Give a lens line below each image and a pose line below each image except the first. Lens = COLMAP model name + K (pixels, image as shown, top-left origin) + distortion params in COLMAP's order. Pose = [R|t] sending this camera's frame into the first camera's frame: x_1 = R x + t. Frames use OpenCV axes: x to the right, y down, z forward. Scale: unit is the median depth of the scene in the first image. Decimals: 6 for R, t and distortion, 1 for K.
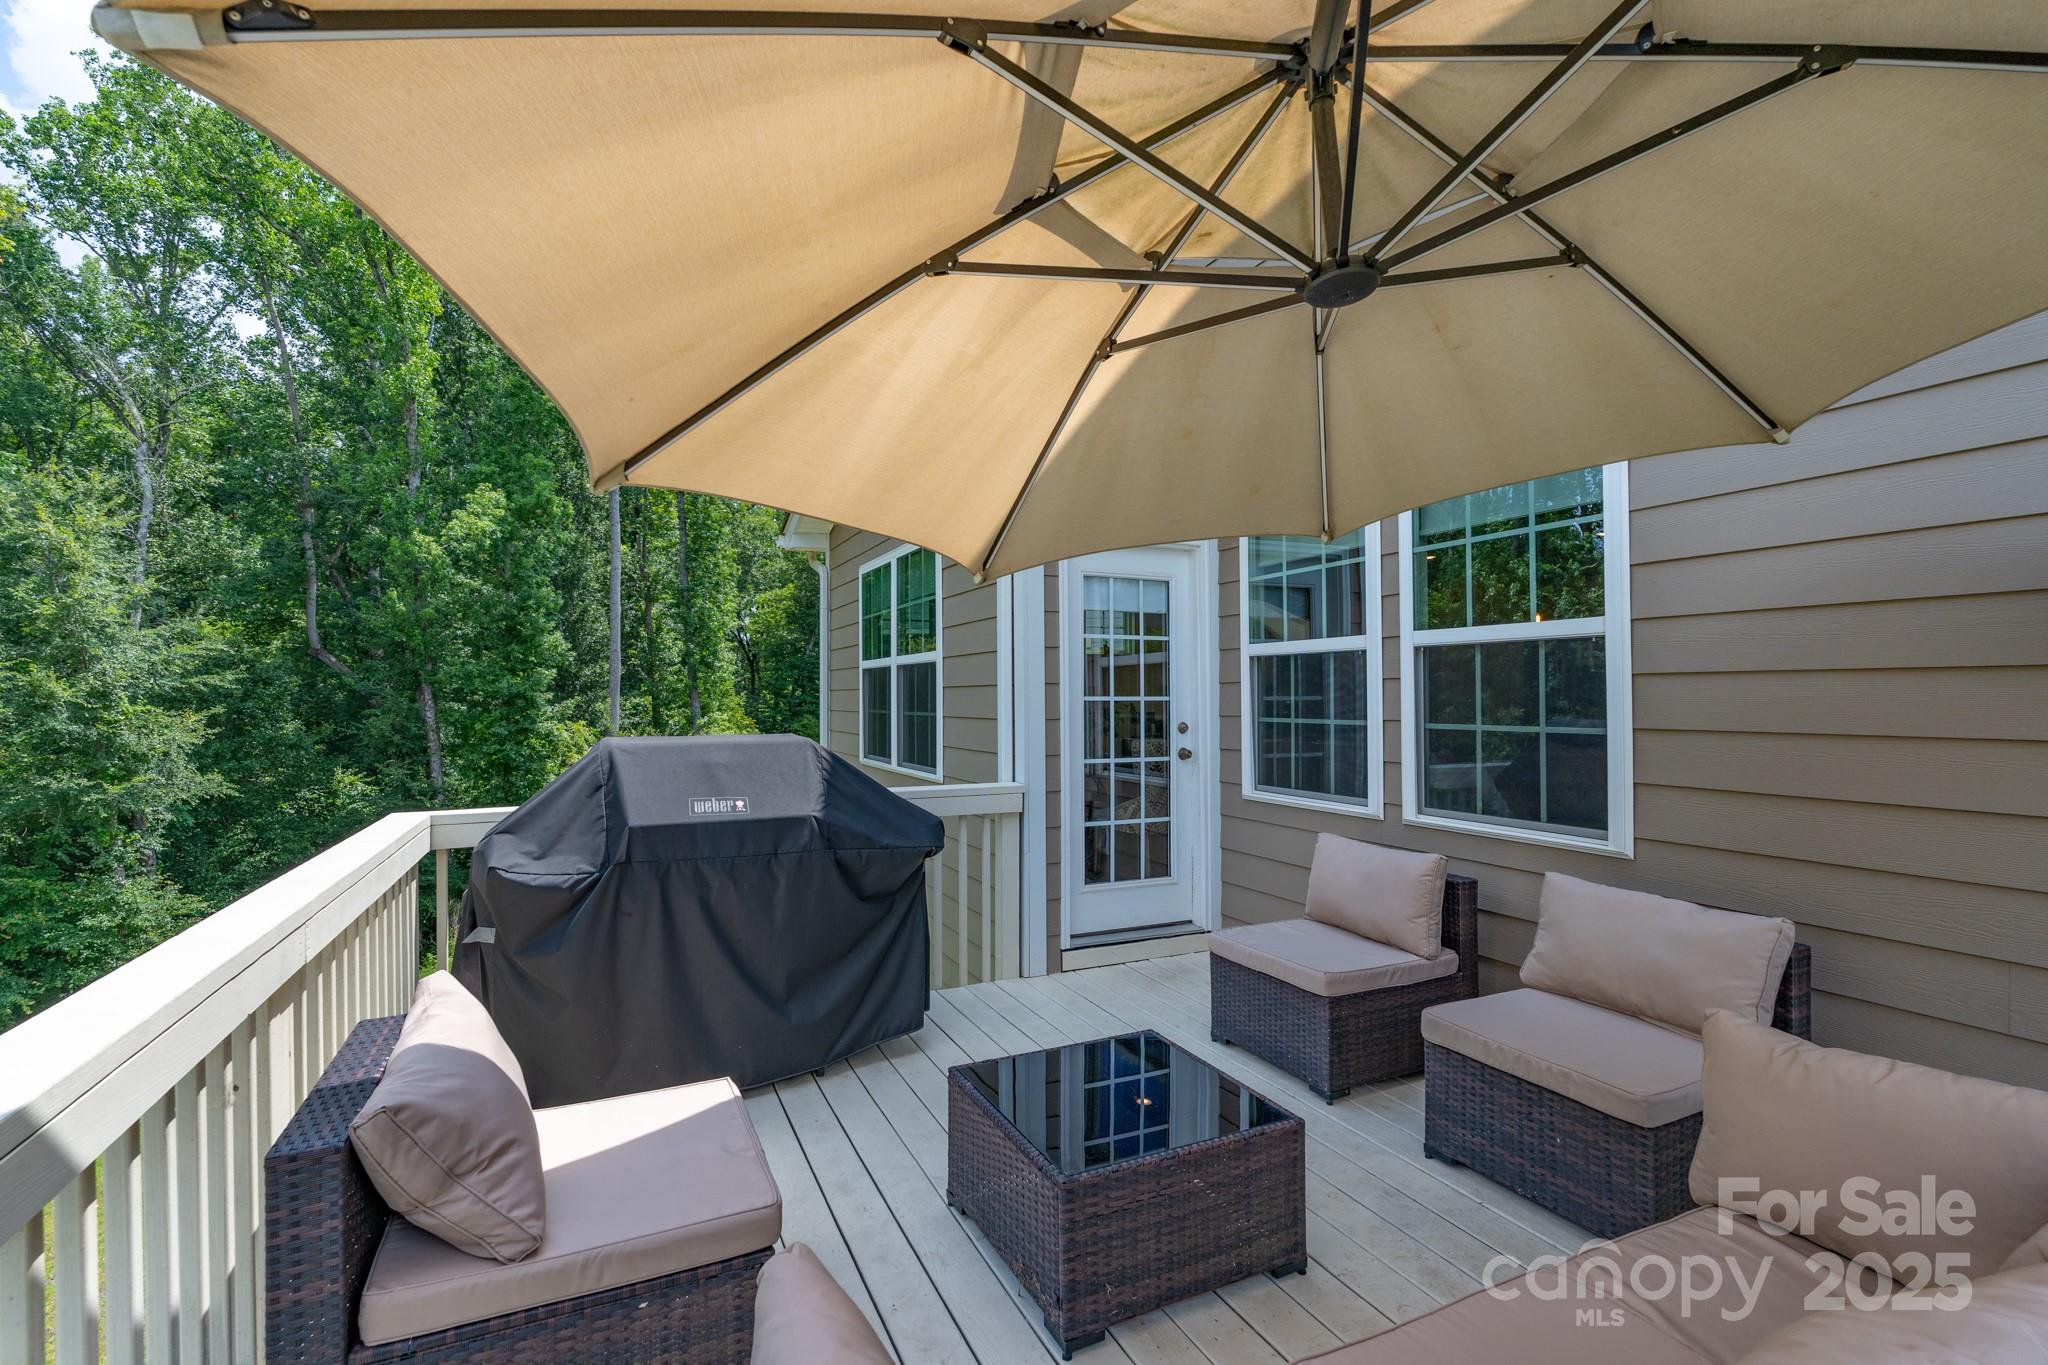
lens RADIAL K [[919.8, 0, 1016.4], [0, 919.8, 689.5], [0, 0, 1]] dist [-0.000589, -0.000123]
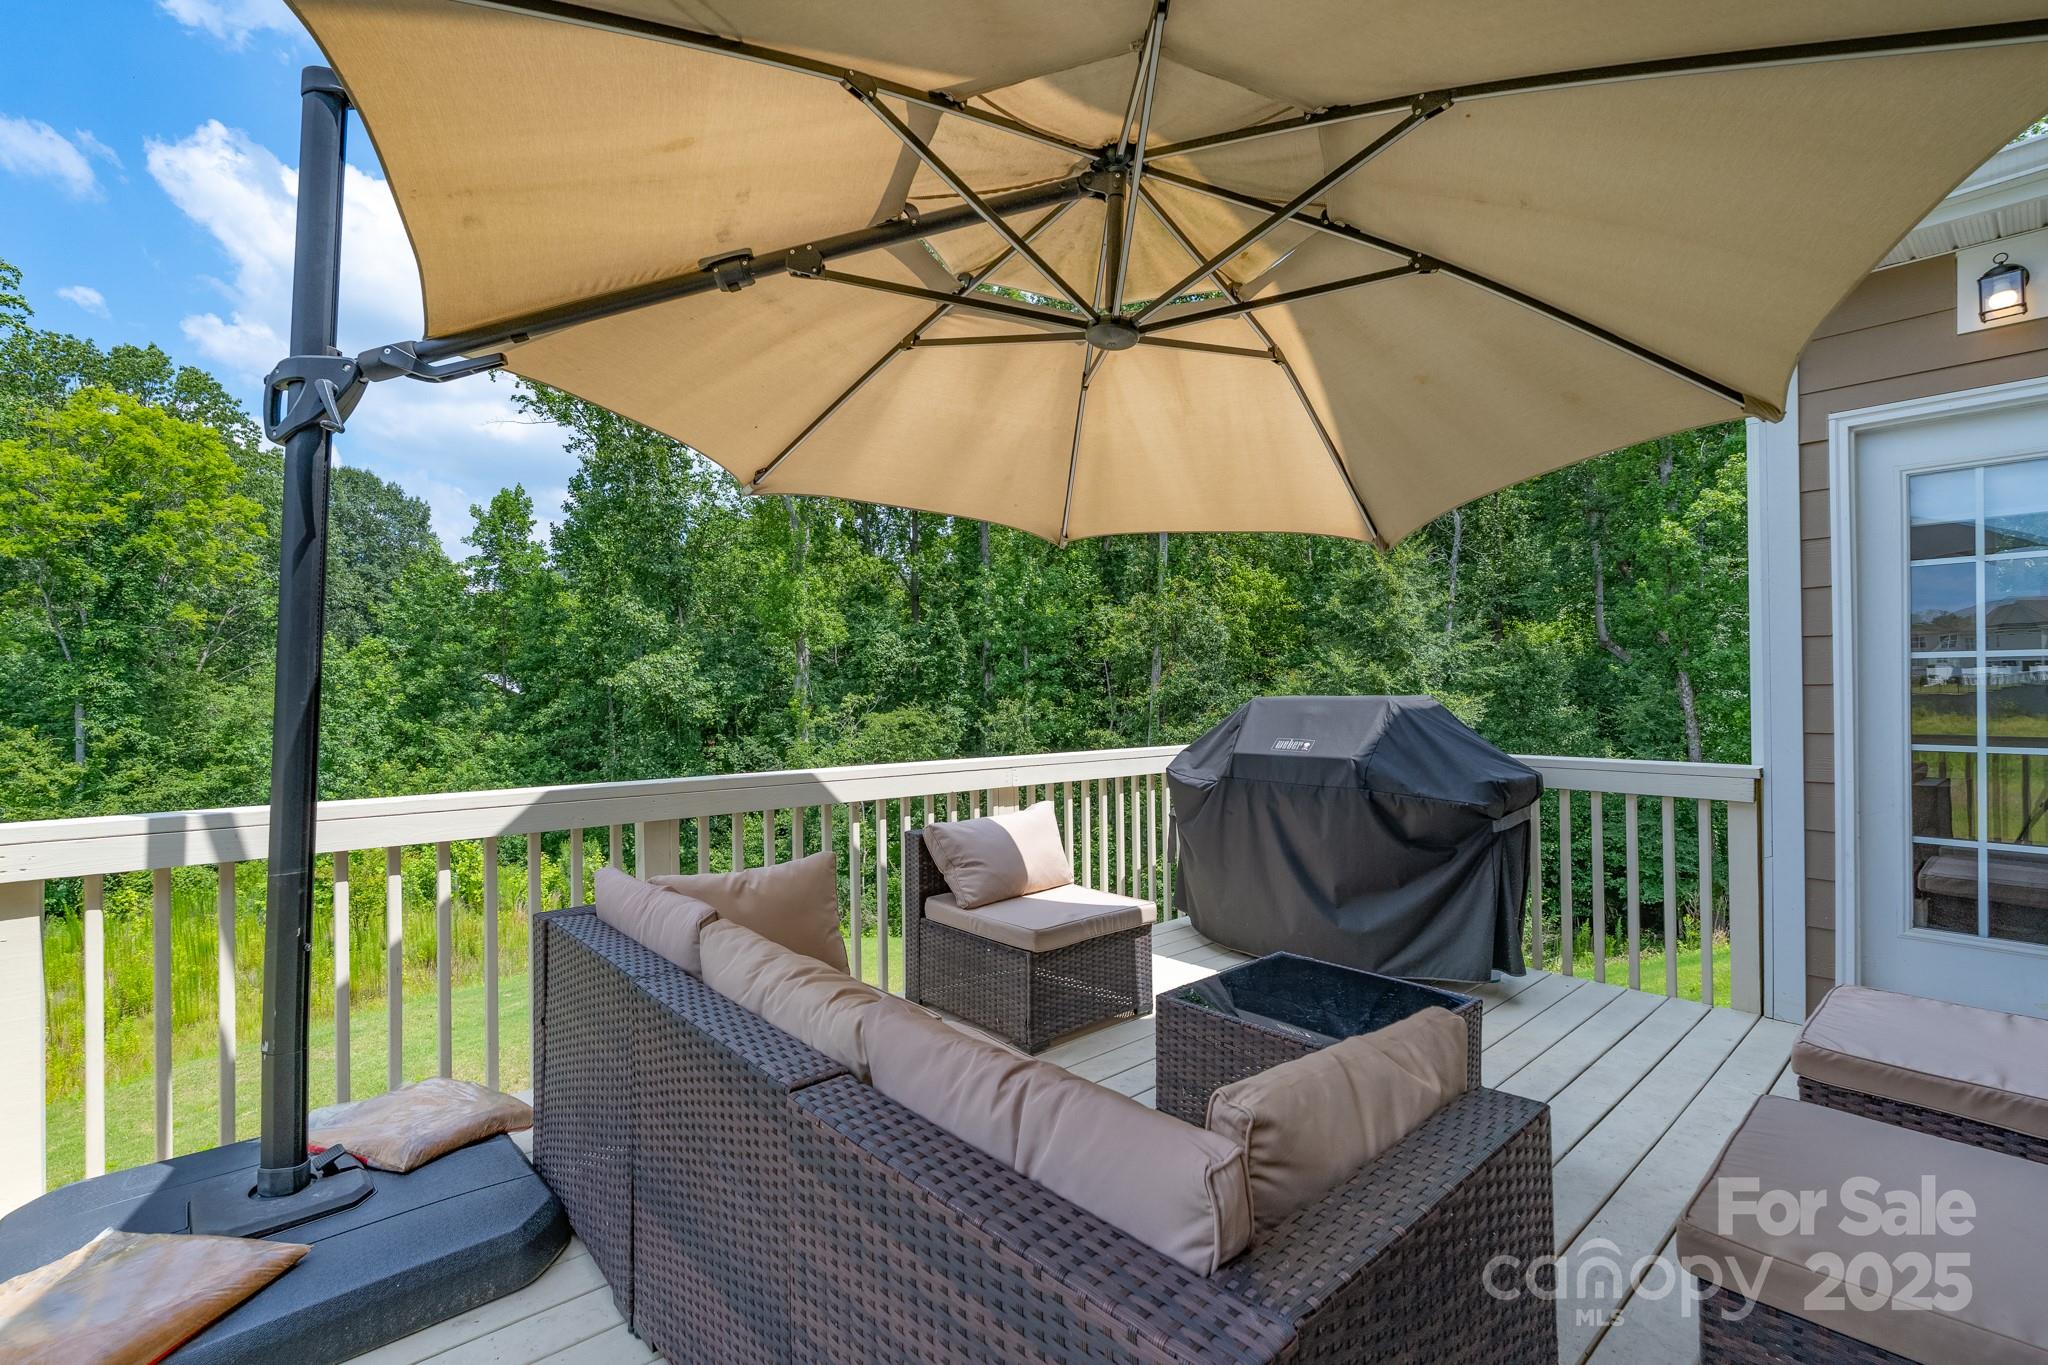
lens RADIAL K [[919.8, 0, 1016.4], [0, 919.8, 689.5], [0, 0, 1]] dist [-0.000589, -0.000123]
pose [[0.286766, -0.001524, -0.957999, 0.540505], [0.010602, 0.999943, 0.001582, 0.026765], [0.957942, -0.010610, 0.286766, 0.159802]]
